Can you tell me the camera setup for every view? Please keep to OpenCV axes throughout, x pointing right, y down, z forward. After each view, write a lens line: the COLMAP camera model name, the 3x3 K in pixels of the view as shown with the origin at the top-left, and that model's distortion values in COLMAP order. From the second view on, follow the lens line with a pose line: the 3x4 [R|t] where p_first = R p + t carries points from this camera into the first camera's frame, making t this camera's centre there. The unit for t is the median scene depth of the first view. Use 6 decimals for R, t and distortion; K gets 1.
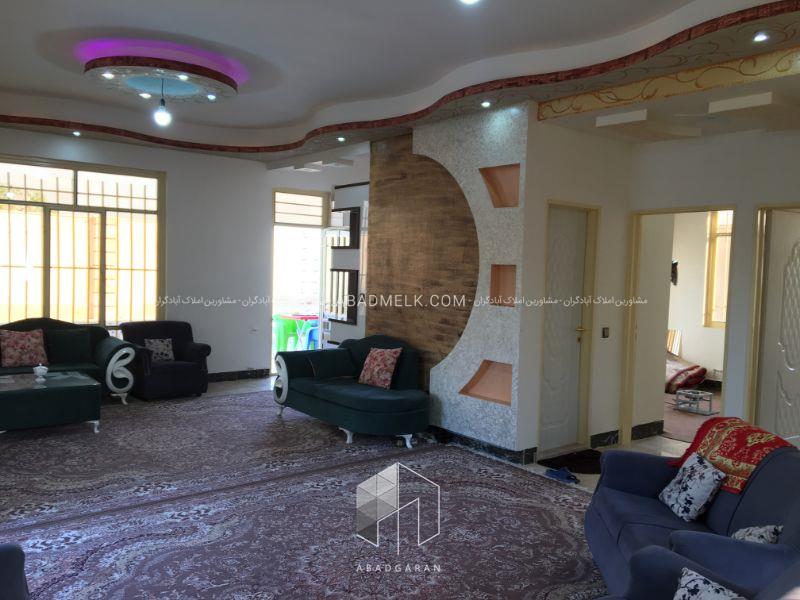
lens RADIAL K [[673.6, 0, 400.0], [0, 673.6, 300.0], [0, 0, 1]] dist [0.081137, -0.114112]
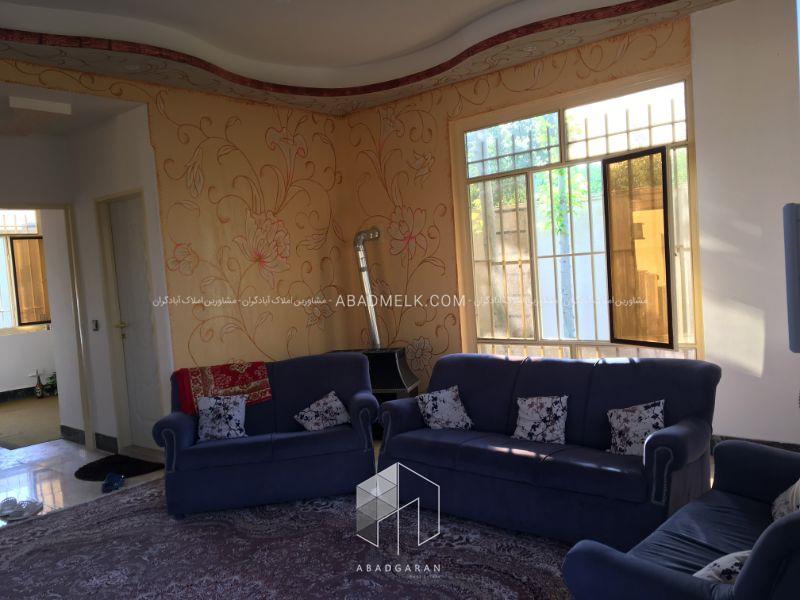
lens RADIAL K [[673.6, 0, 400.0], [0, 673.6, 300.0], [0, 0, 1]] dist [0.081137, -0.114112]
pose [[-0.204781, -0.074575, 0.975963, -0.734739], [0.110257, 0.988990, 0.098705, -0.031372], [-0.972578, 0.127820, -0.194304, 0.745003]]
